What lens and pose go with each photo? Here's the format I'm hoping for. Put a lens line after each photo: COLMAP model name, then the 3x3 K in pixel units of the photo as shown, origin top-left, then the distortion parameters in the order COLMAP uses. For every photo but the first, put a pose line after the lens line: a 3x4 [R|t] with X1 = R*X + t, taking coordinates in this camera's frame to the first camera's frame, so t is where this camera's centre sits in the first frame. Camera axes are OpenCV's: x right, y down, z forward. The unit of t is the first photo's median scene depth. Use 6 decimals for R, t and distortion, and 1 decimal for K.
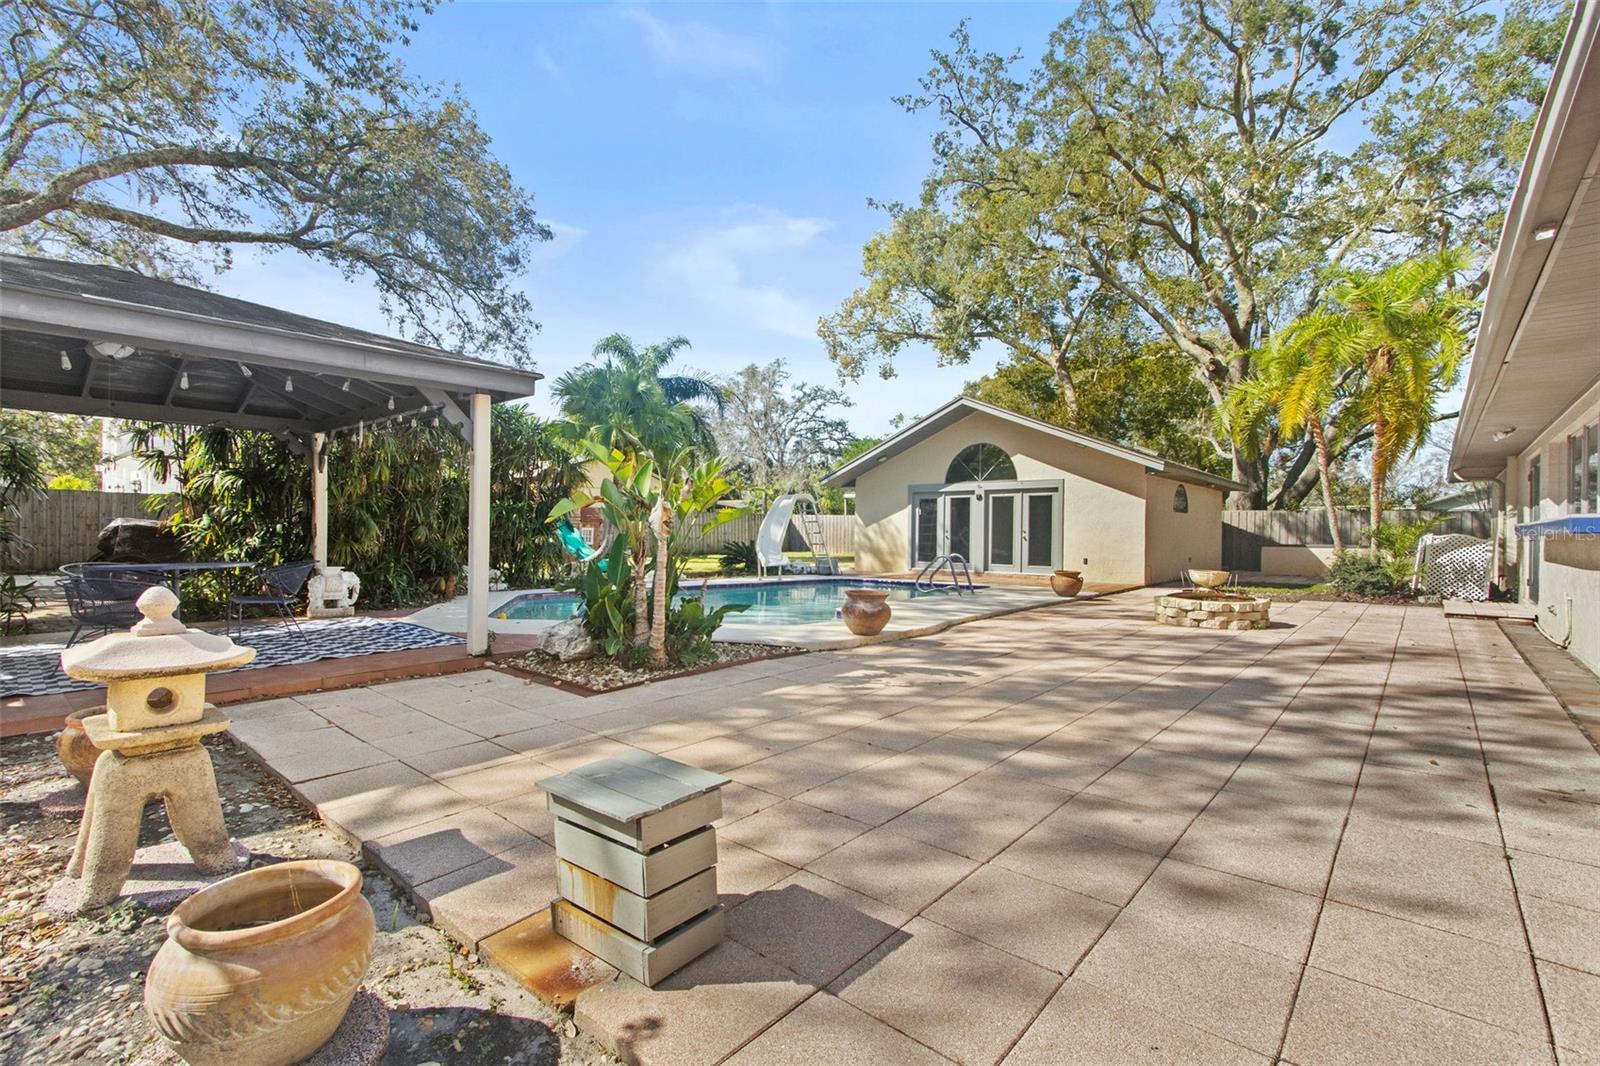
lens RADIAL K [[728.8, 0, 784.0], [0, 728.8, 530.3], [0, 0, 1]] dist [0.004297, 0.000434]
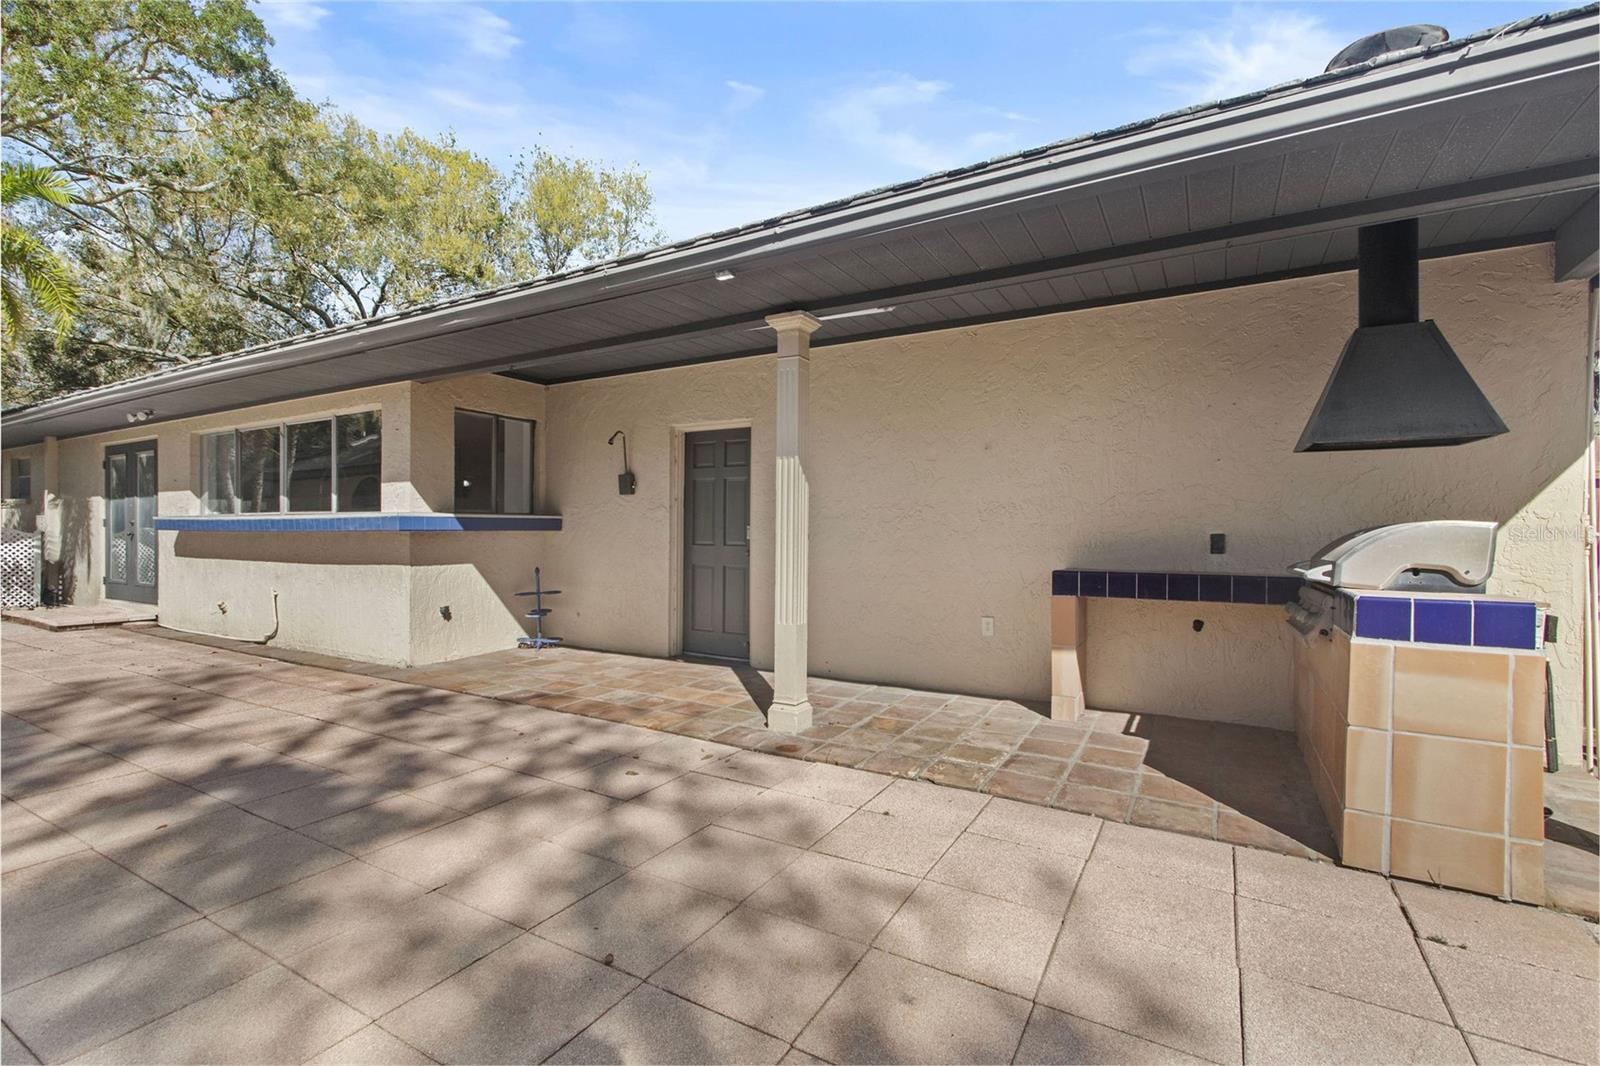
lens RADIAL K [[744.8, 0, 800.0], [0, 744.8, 533.0], [0, 0, 1]] dist [0.004989, 0.000984]
pose [[-0.175914, -0.004789, 0.984394, -0.078594], [-0.011048, 0.999935, 0.002890, 0.006645], [-0.984344, -0.010367, -0.175955, 1.112980]]
